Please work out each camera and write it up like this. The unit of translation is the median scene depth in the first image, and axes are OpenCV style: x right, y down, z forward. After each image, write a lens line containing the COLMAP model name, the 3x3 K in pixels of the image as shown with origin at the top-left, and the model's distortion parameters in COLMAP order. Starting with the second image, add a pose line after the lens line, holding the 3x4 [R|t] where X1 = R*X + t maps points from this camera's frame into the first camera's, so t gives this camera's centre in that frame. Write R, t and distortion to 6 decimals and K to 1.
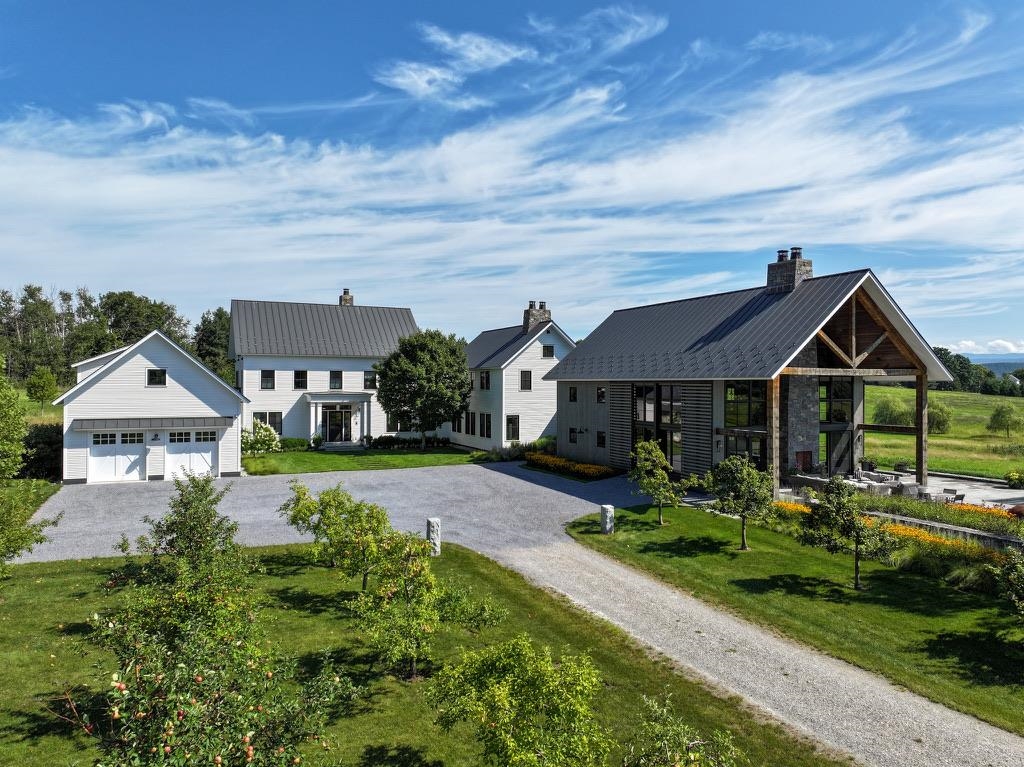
lens RADIAL K [[717.4, 0, 512.0], [0, 717.4, 383.5], [0, 0, 1]] dist [0.004176, -0.000261]
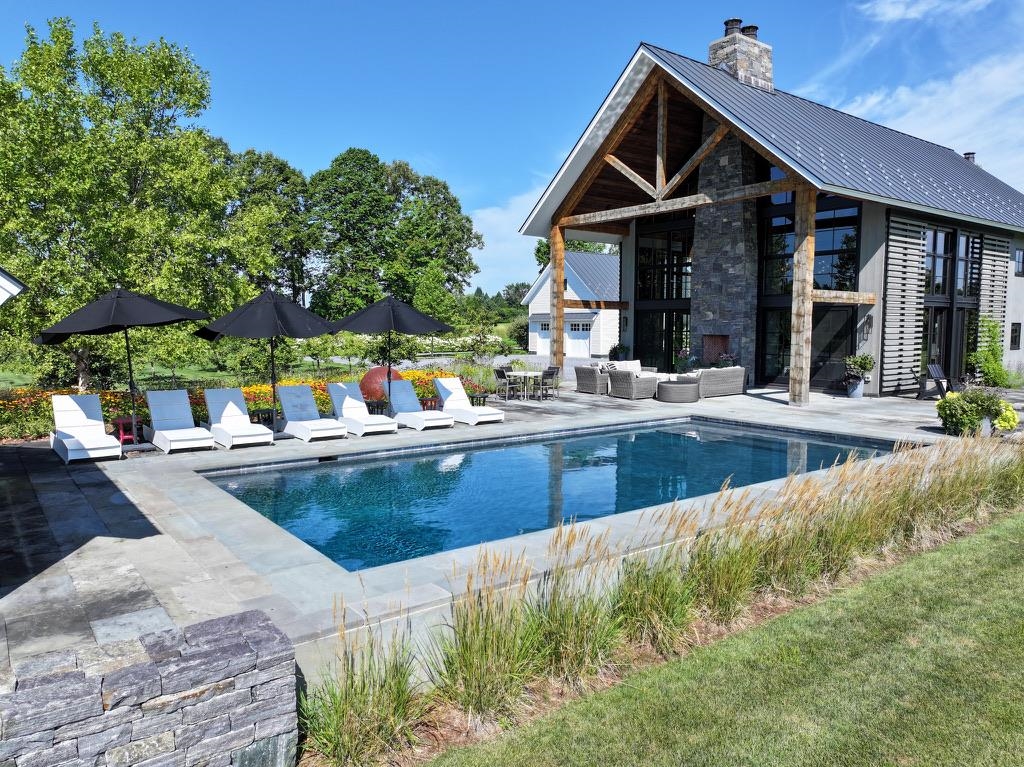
lens RADIAL K [[717.4, 0, 512.0], [0, 717.4, 383.5], [0, 0, 1]] dist [0.004176, -0.000261]
pose [[0.207515, 0.076291, -0.975252, 0.491158], [-0.004755, 0.997021, 0.076982, 0.042725], [0.978220, -0.011337, 0.207259, 0.325231]]
